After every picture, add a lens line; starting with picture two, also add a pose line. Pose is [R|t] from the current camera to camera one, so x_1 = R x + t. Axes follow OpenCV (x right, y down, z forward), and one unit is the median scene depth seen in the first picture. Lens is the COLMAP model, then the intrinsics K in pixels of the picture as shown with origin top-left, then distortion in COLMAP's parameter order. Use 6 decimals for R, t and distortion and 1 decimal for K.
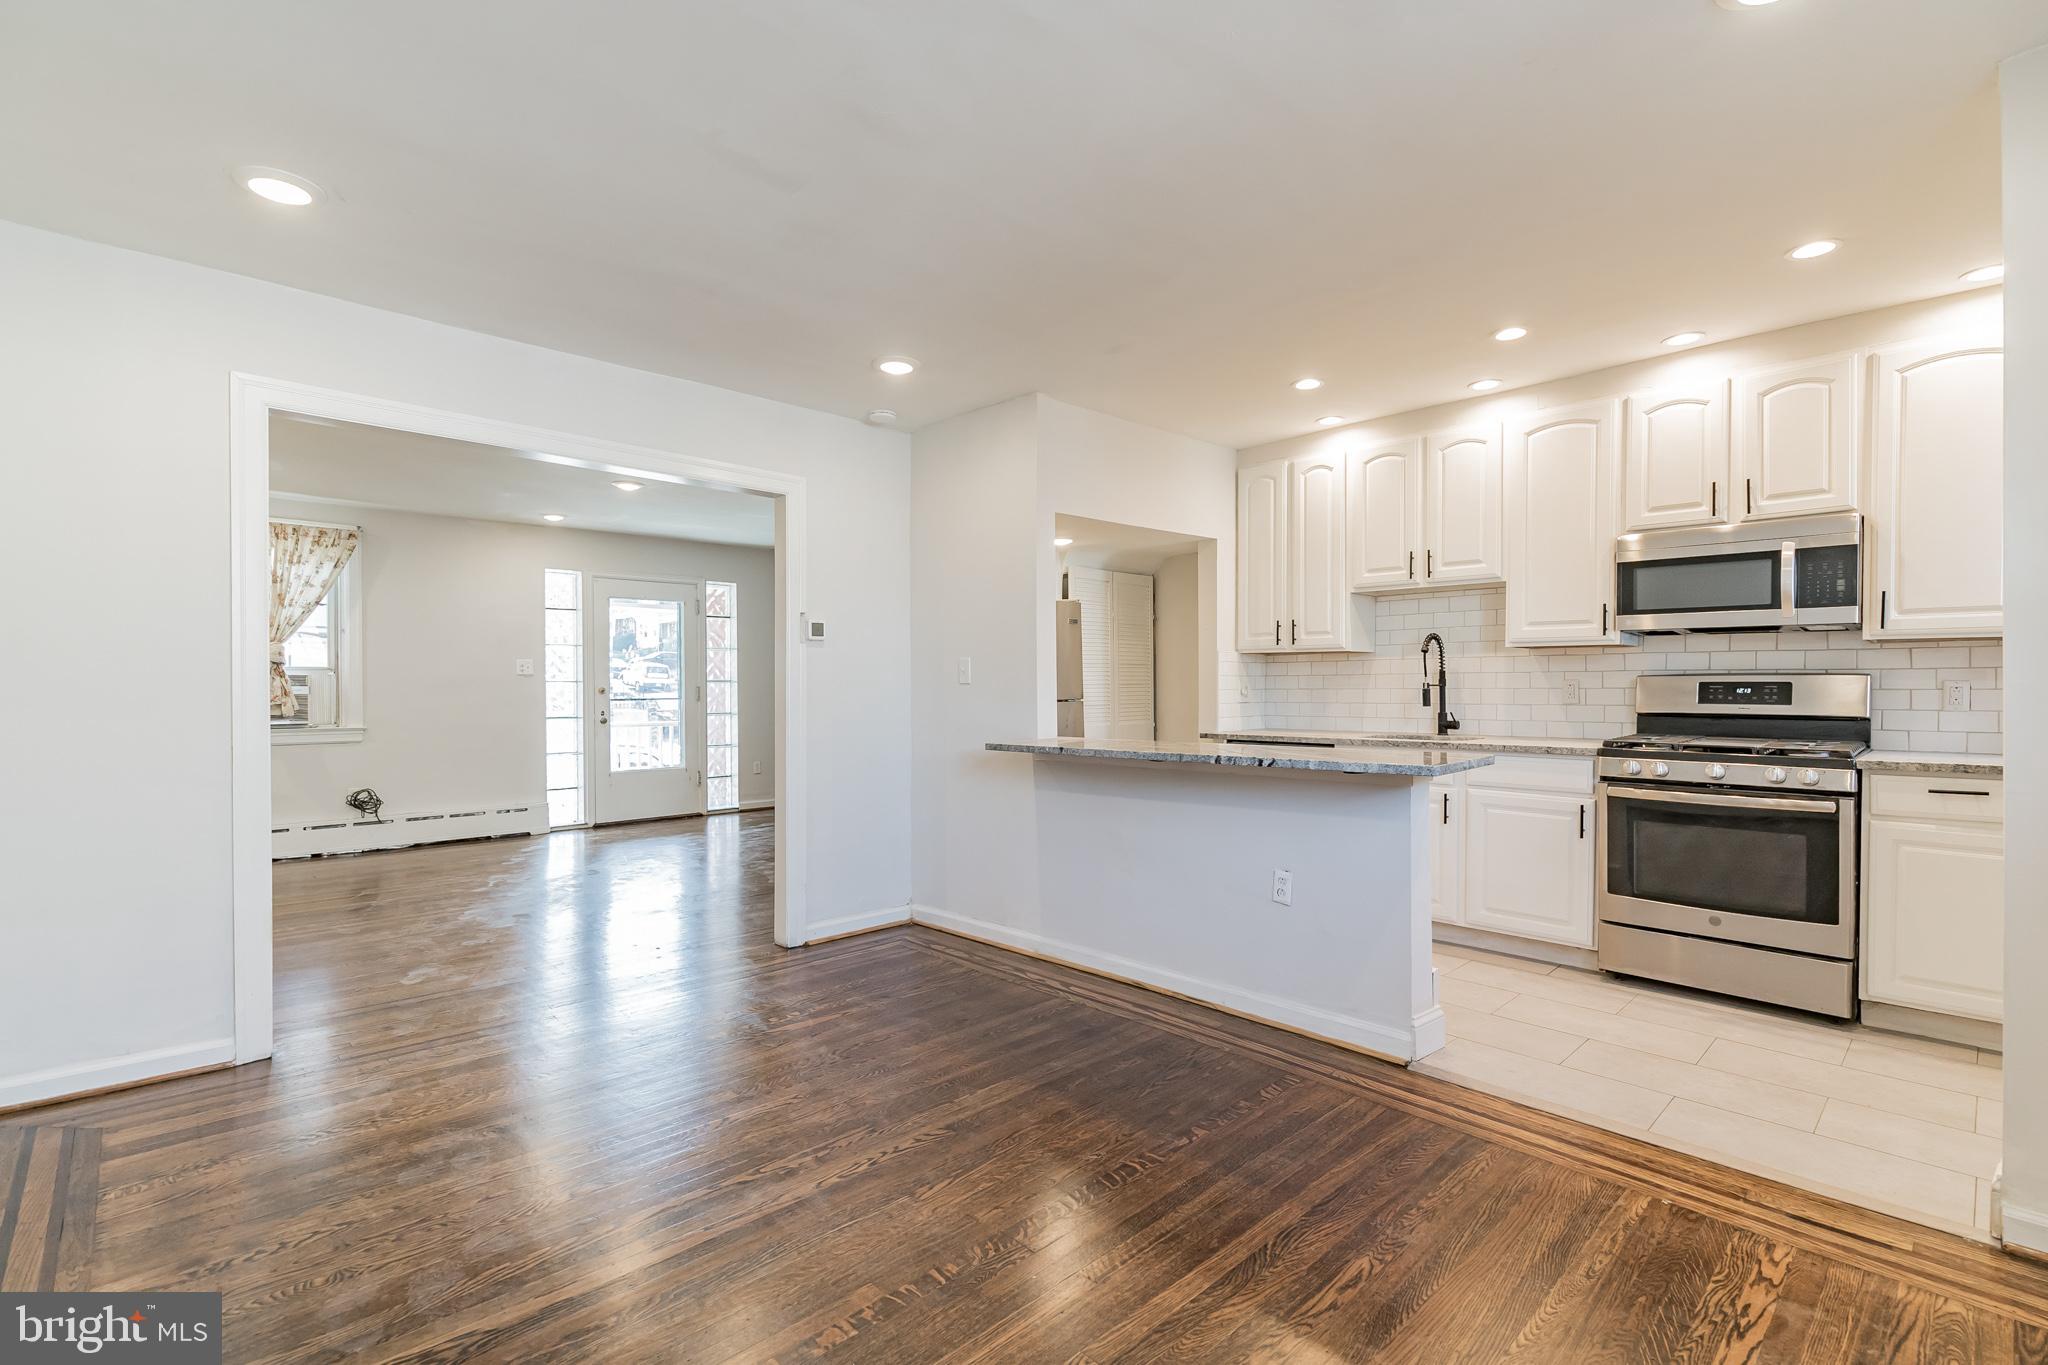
lens RADIAL K [[943.0, 0, 1038.8], [0, 943.0, 682.8], [0, 0, 1]] dist [-0.009464, 0.000737]
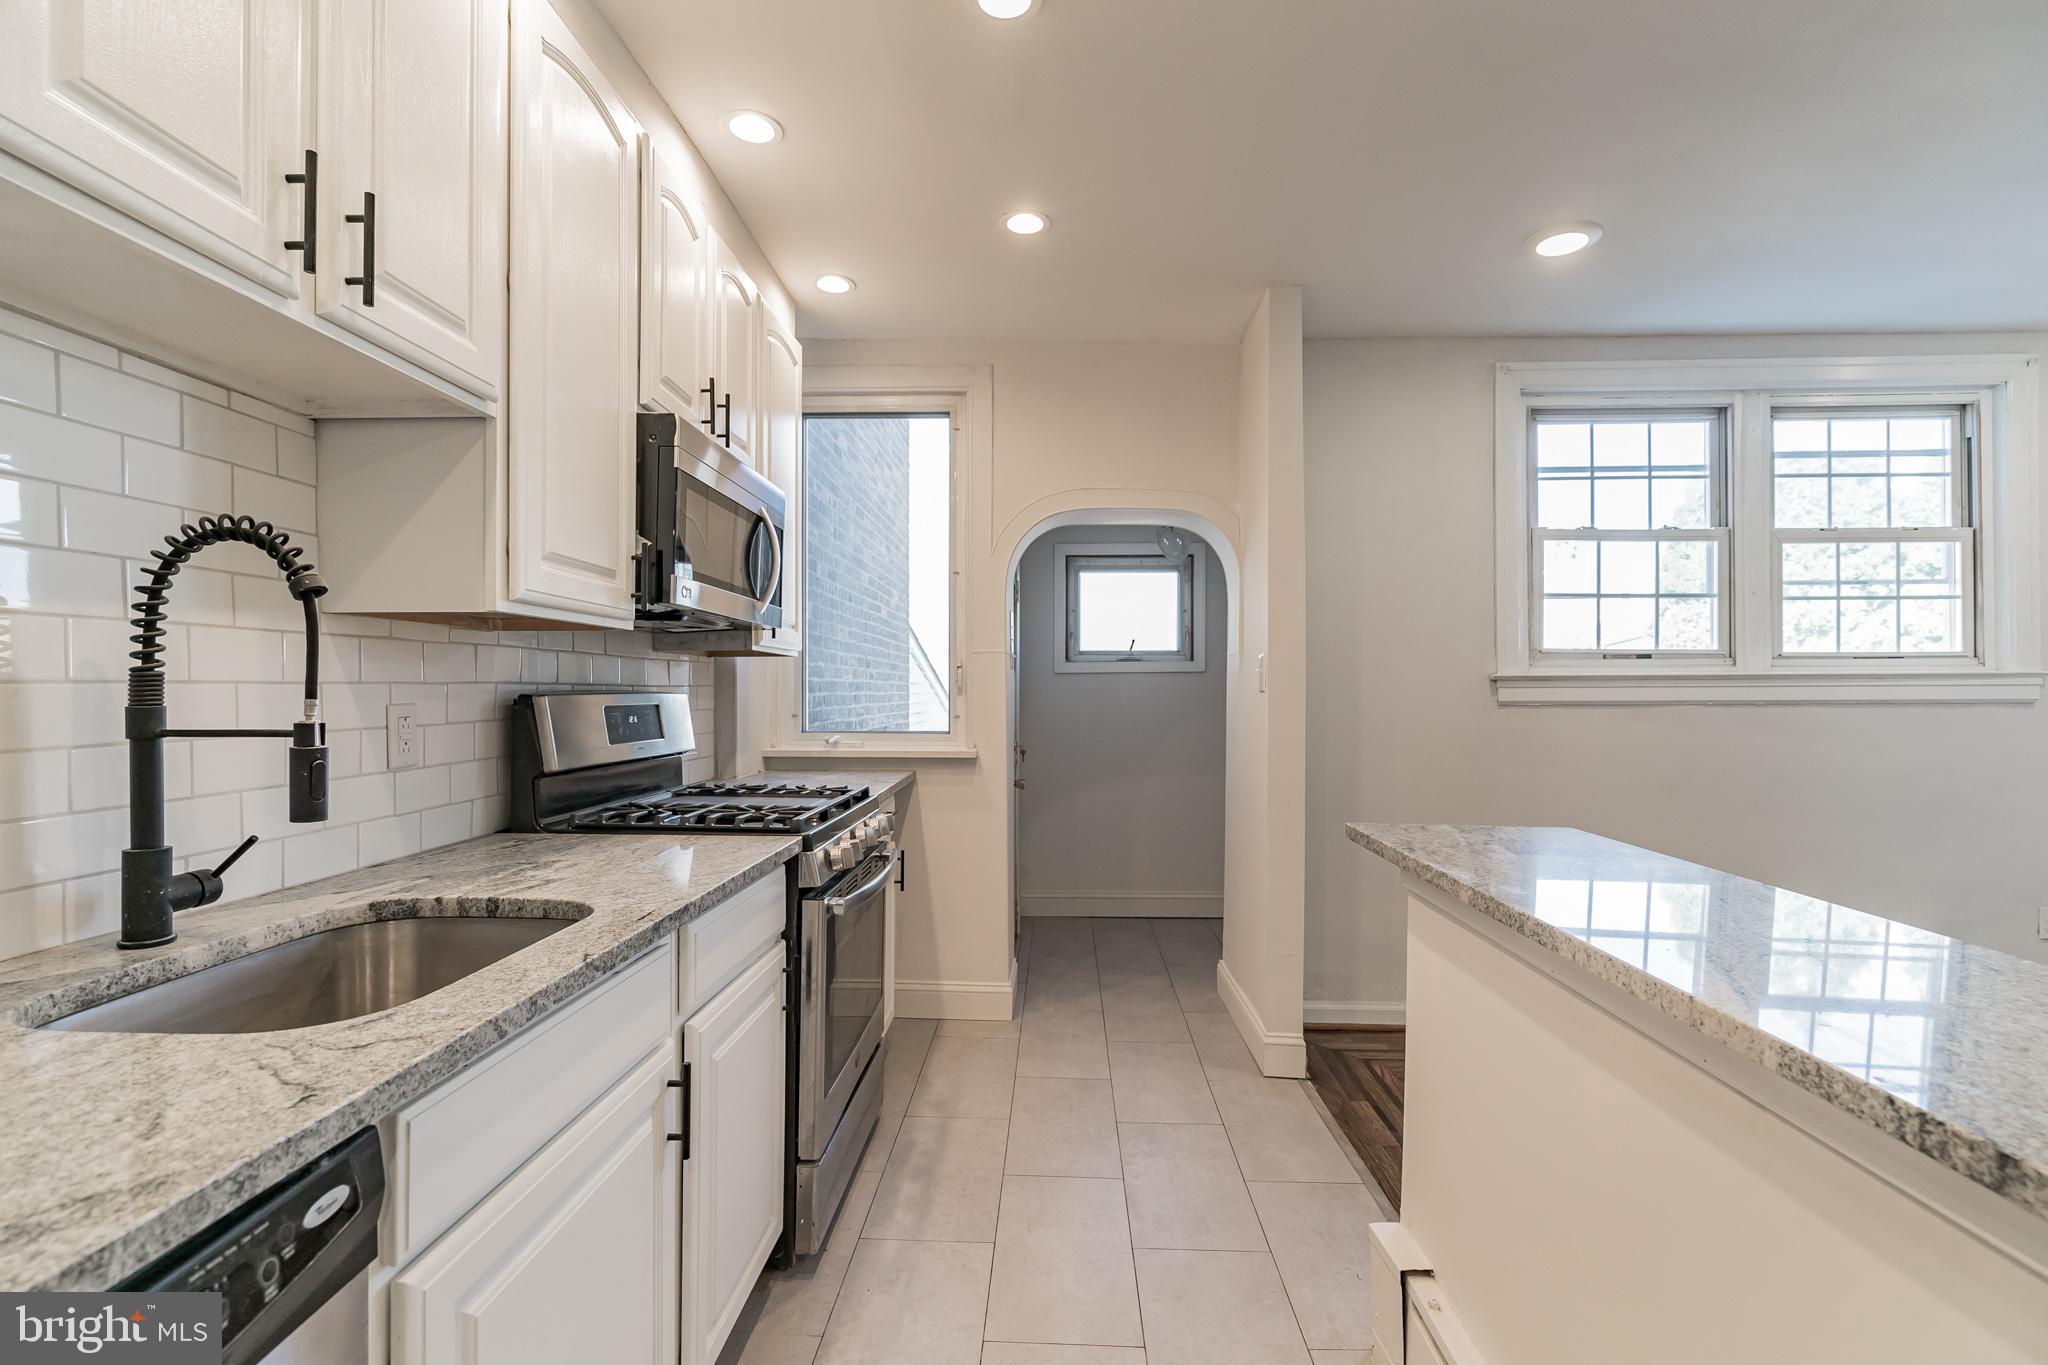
lens RADIAL K [[943.0, 0, 1026.0], [0, 943.0, 681.4], [0, 0, 1]] dist [-0.009464, 0.000737]
pose [[-0.689372, 0.005856, 0.724384, 0.133082], [-0.000612, 0.999962, -0.008666, -0.010893], [-0.724408, -0.006417, -0.689342, 1.251924]]
